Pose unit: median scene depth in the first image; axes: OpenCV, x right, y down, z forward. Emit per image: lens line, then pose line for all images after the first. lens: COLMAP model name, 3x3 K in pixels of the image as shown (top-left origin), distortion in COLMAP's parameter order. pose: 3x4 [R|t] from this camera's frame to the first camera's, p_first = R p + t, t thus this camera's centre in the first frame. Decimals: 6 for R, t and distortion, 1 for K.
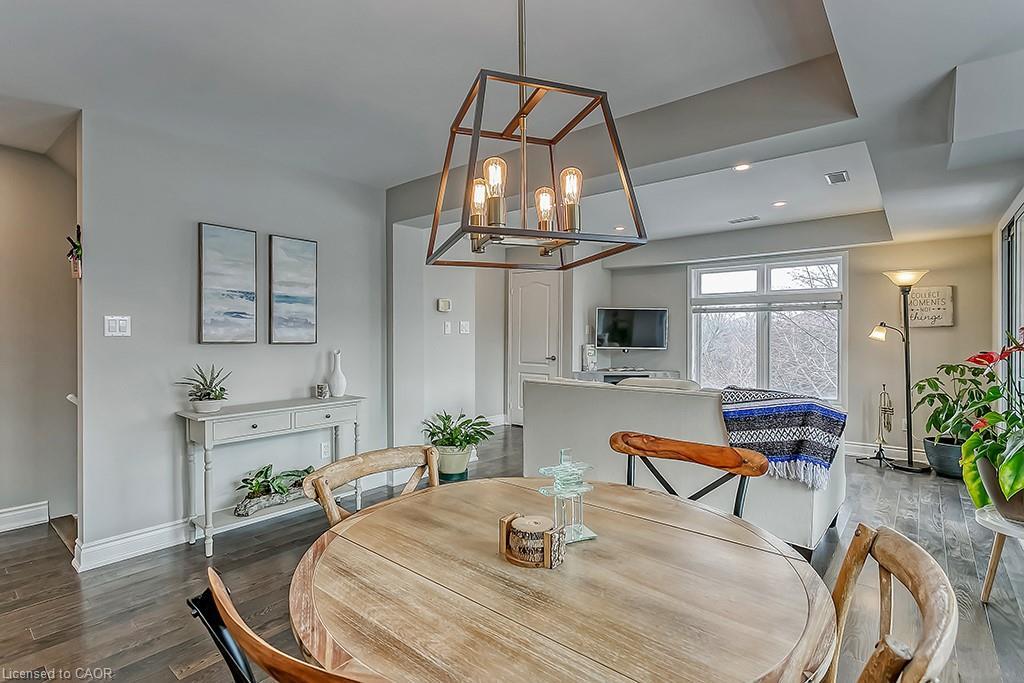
lens RADIAL K [[503.4, 0, 507.3], [0, 503.4, 336.8], [0, 0, 1]] dist [-0.000657, -0.000025]
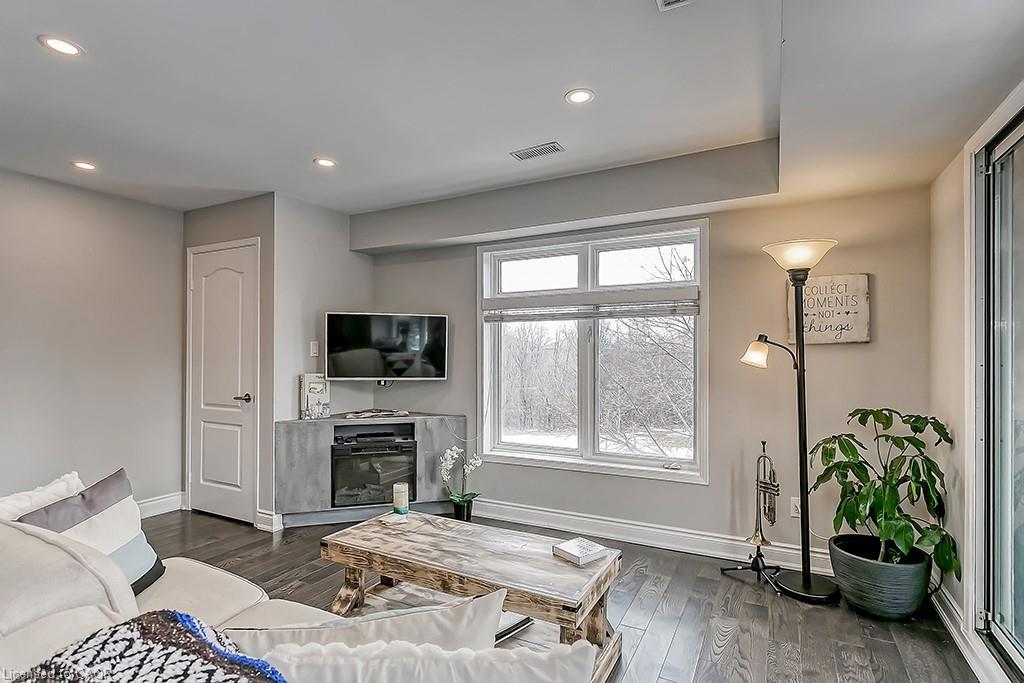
lens RADIAL K [[518.1, 0, 491.1], [0, 518.1, 358.7], [0, 0, 1]] dist [0.000066, 0.000175]
pose [[0.981665, 0.000197, 0.190612, 0.342048], [0.000311, 0.999996, -0.002633, -0.000353], [-0.190612, 0.002644, 0.981662, 0.496913]]
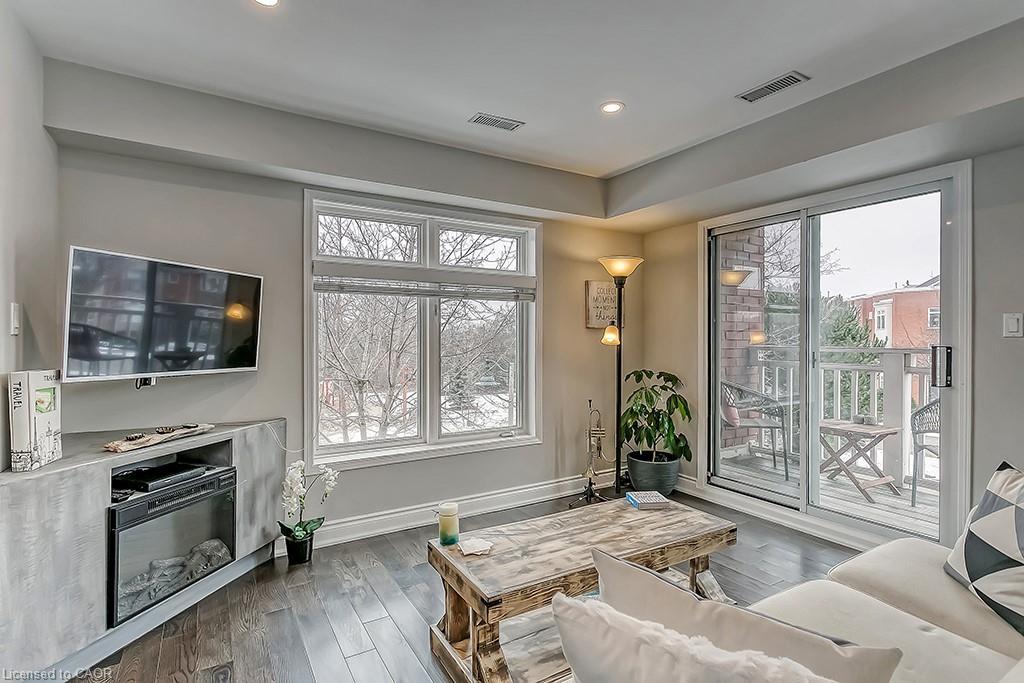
lens RADIAL K [[512.6, 0, 546.2], [0, 512.6, 339.7], [0, 0, 1]] dist [0.003411, 0.000878]
pose [[0.287840, -0.003549, 0.957672, -0.041124], [0.004188, 0.999988, 0.002447, -0.002165], [-0.957669, 0.003306, 0.287851, 0.880304]]
